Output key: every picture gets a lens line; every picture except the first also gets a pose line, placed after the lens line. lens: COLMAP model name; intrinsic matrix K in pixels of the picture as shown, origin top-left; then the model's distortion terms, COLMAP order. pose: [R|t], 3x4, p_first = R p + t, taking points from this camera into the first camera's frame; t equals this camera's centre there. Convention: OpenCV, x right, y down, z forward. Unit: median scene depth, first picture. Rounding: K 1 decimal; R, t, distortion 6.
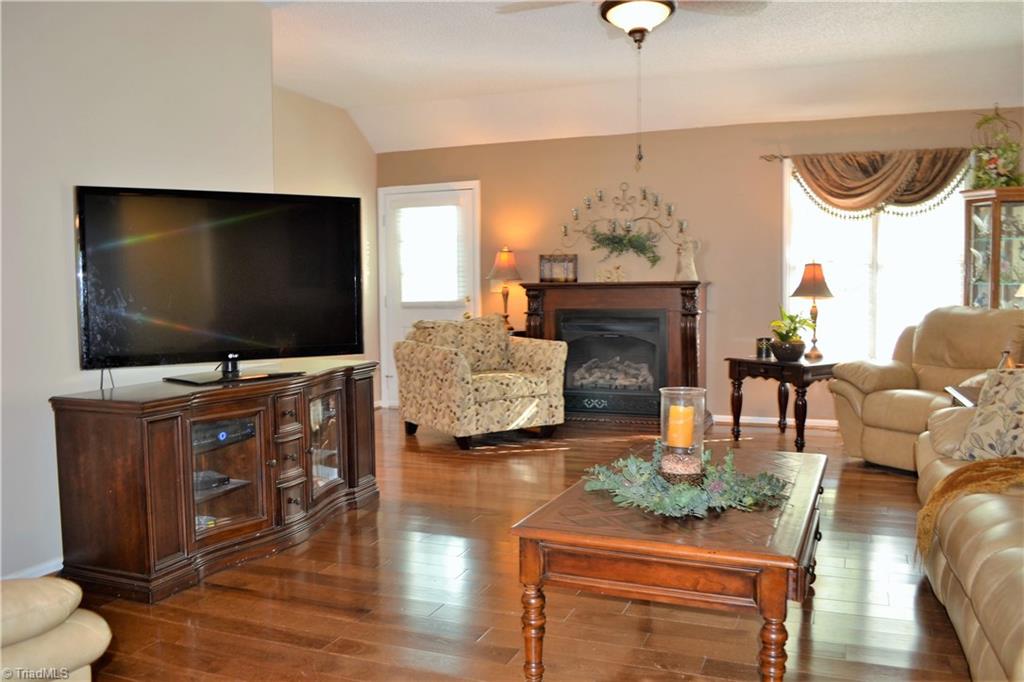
lens RADIAL K [[824.9, 0, 512.0], [0, 824.9, 341.0], [0, 0, 1]] dist [-0.083385, 0.001272]
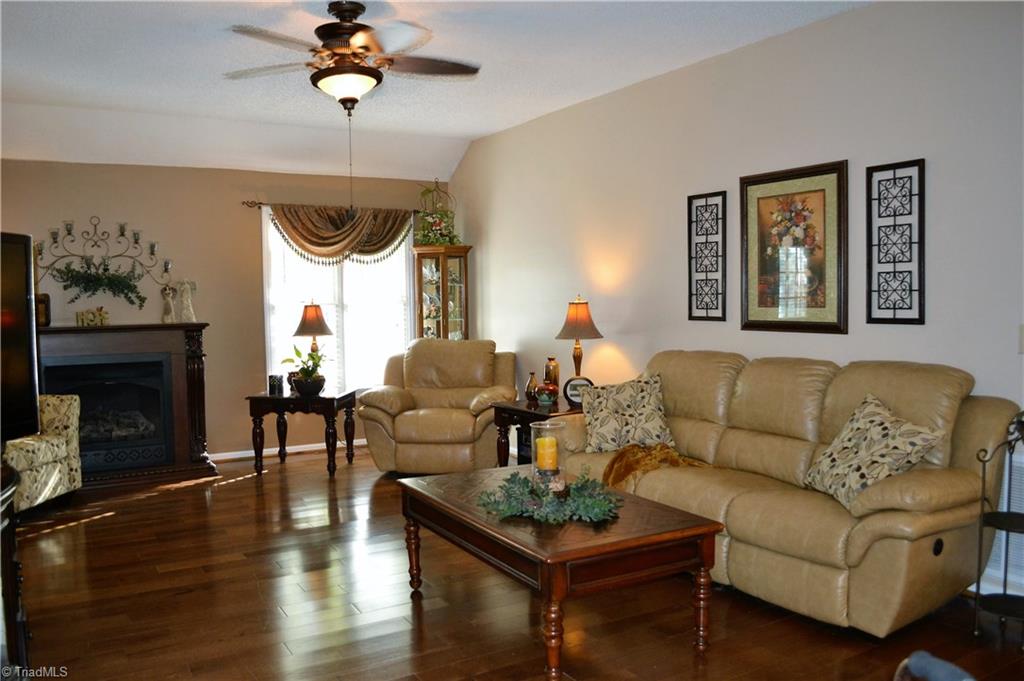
lens RADIAL K [[828.9, 0, 480.8], [0, 828.9, 342.5], [0, 0, 1]] dist [-0.090369, -0.001879]
pose [[0.612236, -0.040308, 0.789647, -0.363272], [0.061259, 0.998116, 0.003453, -0.032607], [-0.788298, 0.046259, 0.613552, 0.126422]]
